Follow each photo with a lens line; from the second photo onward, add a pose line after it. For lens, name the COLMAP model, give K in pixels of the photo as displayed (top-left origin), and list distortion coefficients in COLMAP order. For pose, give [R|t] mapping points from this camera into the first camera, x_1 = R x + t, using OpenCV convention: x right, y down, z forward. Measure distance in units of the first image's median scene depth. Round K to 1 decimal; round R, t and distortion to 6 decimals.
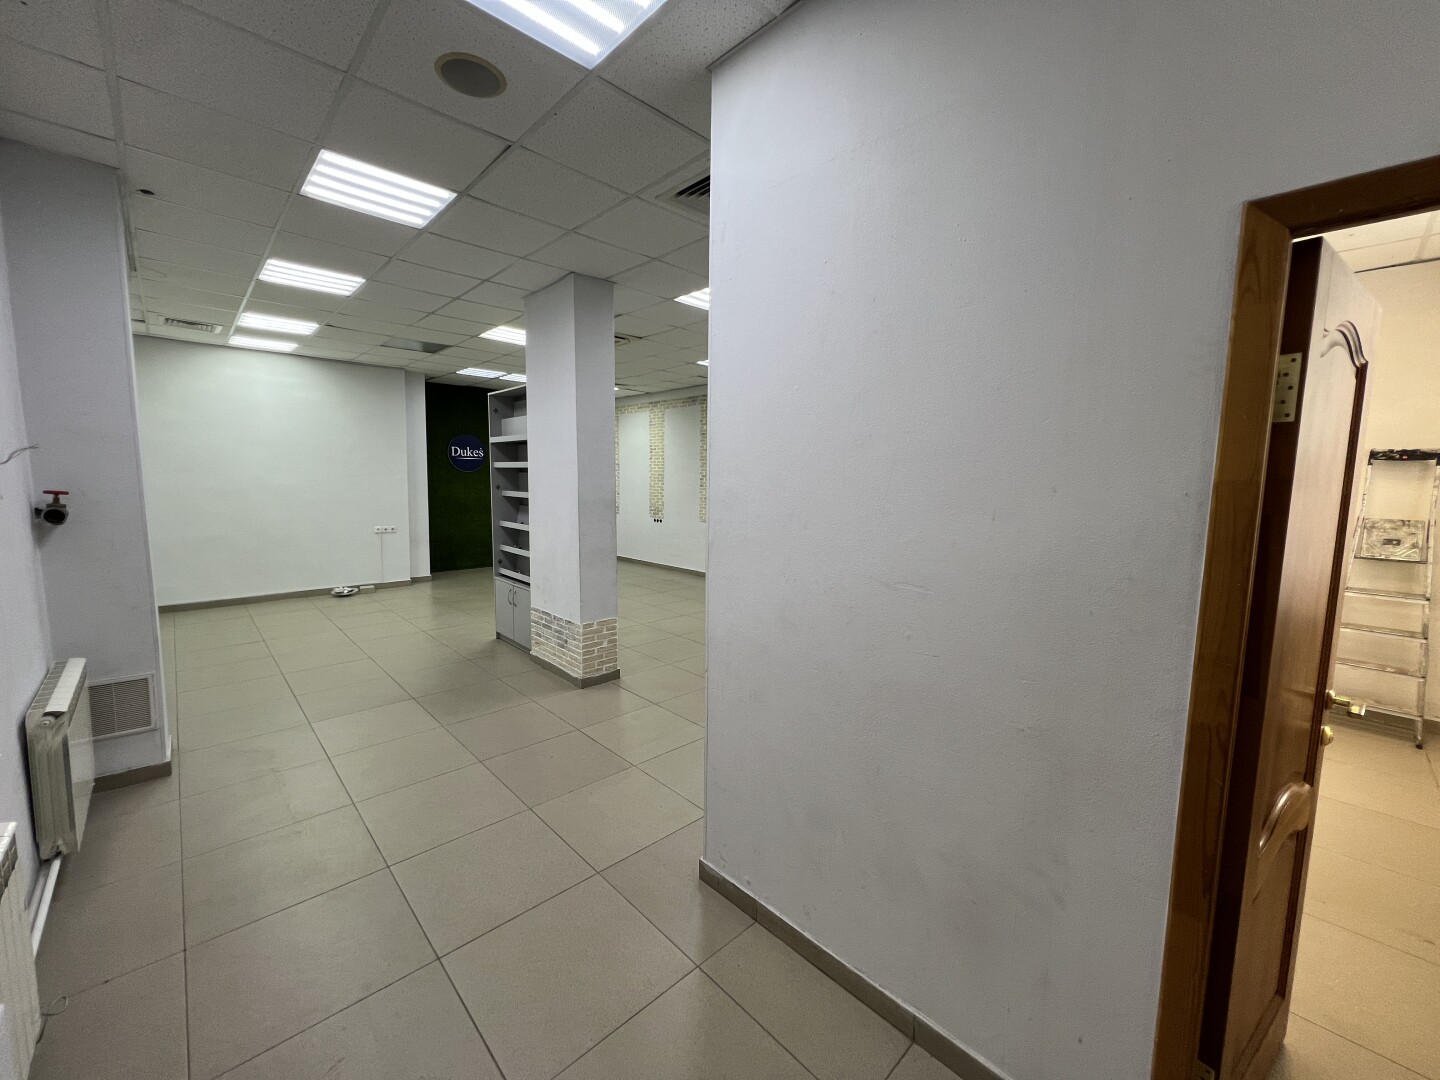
lens RADIAL K [[574.8, 0, 719.3], [0, 574.8, 540.4], [0, 0, 1]] dist [-0.002662, 0.000291]
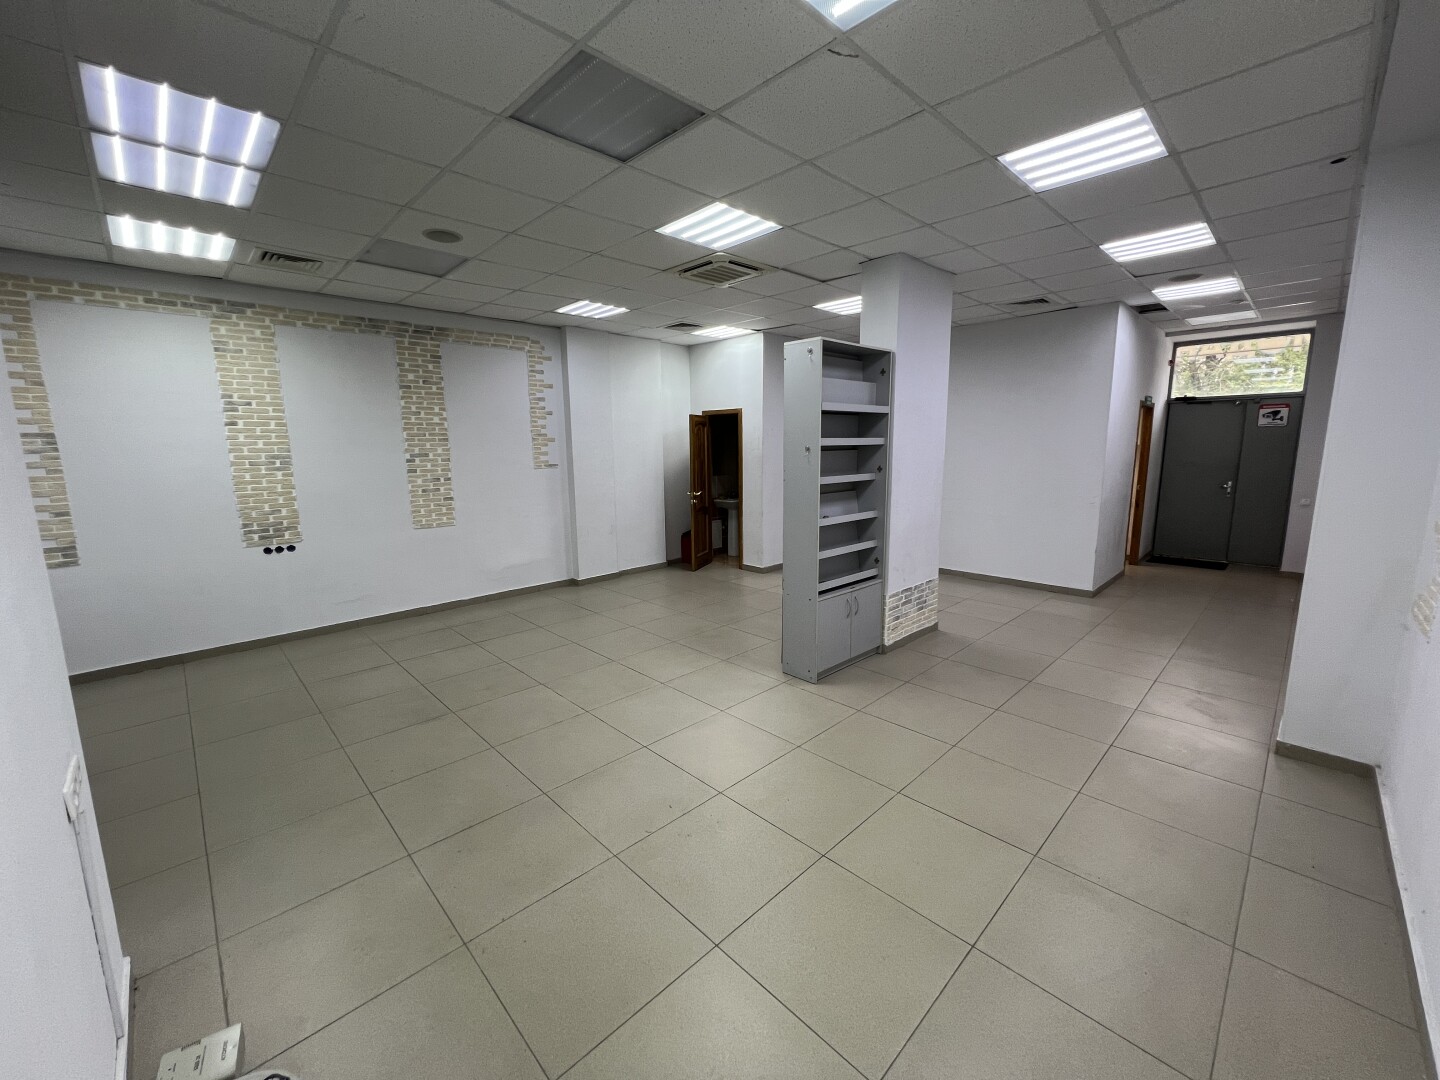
lens RADIAL K [[574.8, 0, 718.1], [0, 574.8, 539.6], [0, 0, 1]] dist [-0.002662, 0.000291]
pose [[-0.006476, -0.177925, 0.984023, -1.243638], [0.124663, 0.976223, 0.177335, -0.174139], [-0.992178, 0.123819, 0.015859, 1.269979]]
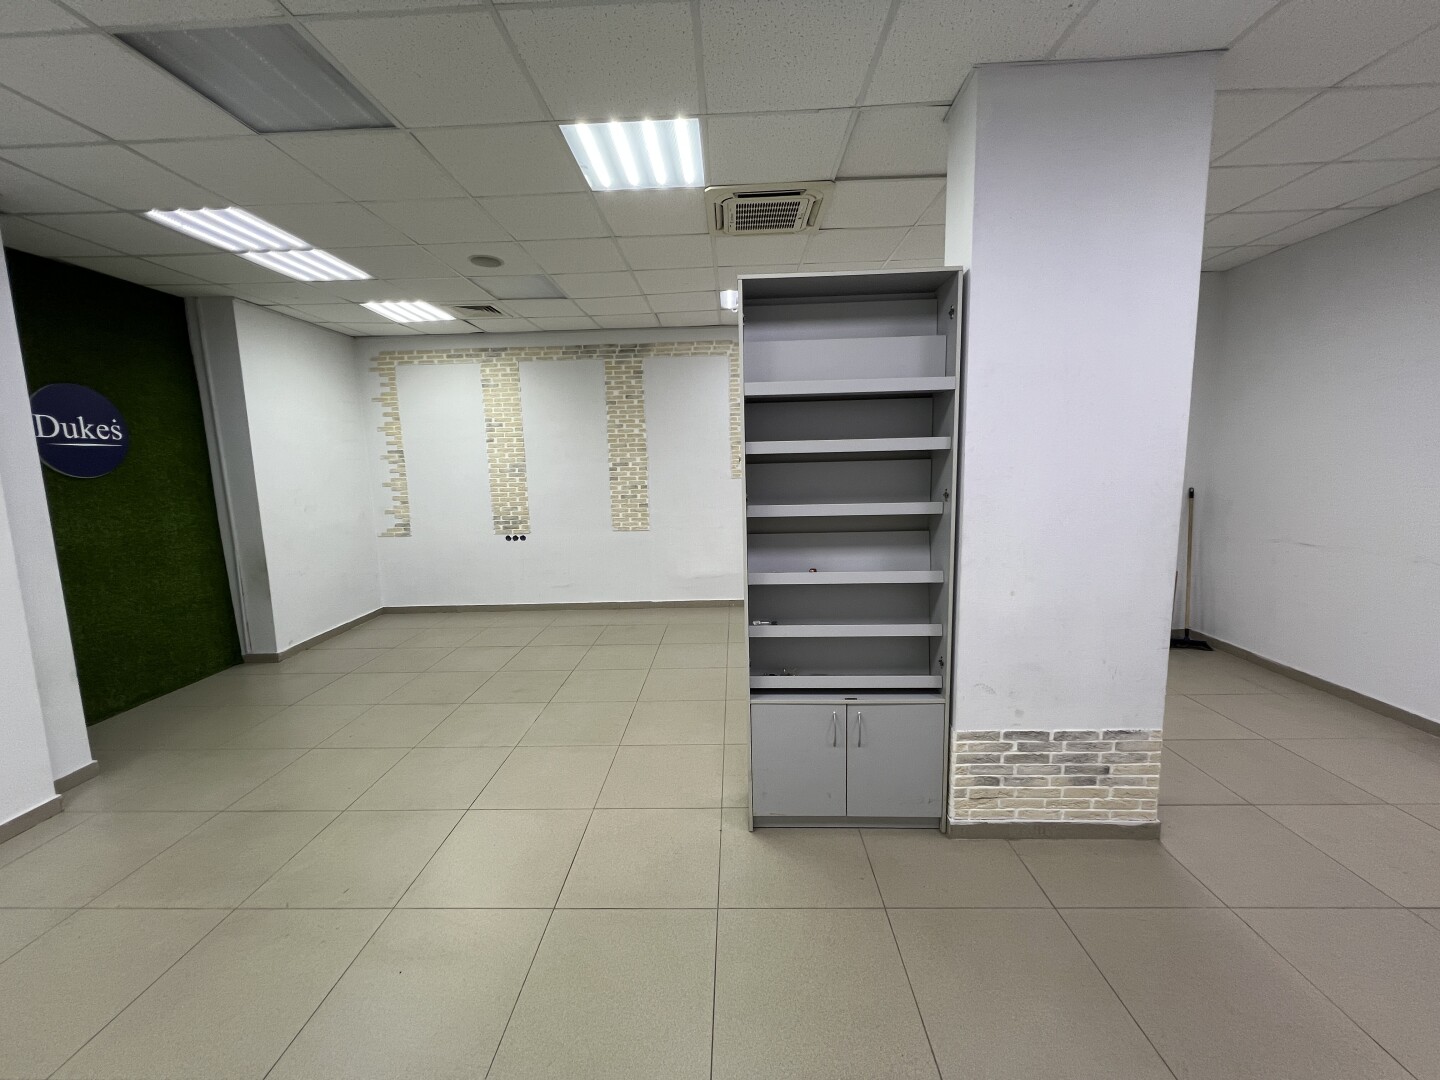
lens RADIAL K [[574.8, 0, 718.2], [0, 574.8, 539.5], [0, 0, 1]] dist [-0.002662, 0.000291]
pose [[0.710445, -0.129279, 0.691777, -0.806406], [0.112636, 0.991199, 0.069559, -0.107840], [-0.694681, 0.028502, 0.718754, 0.799023]]
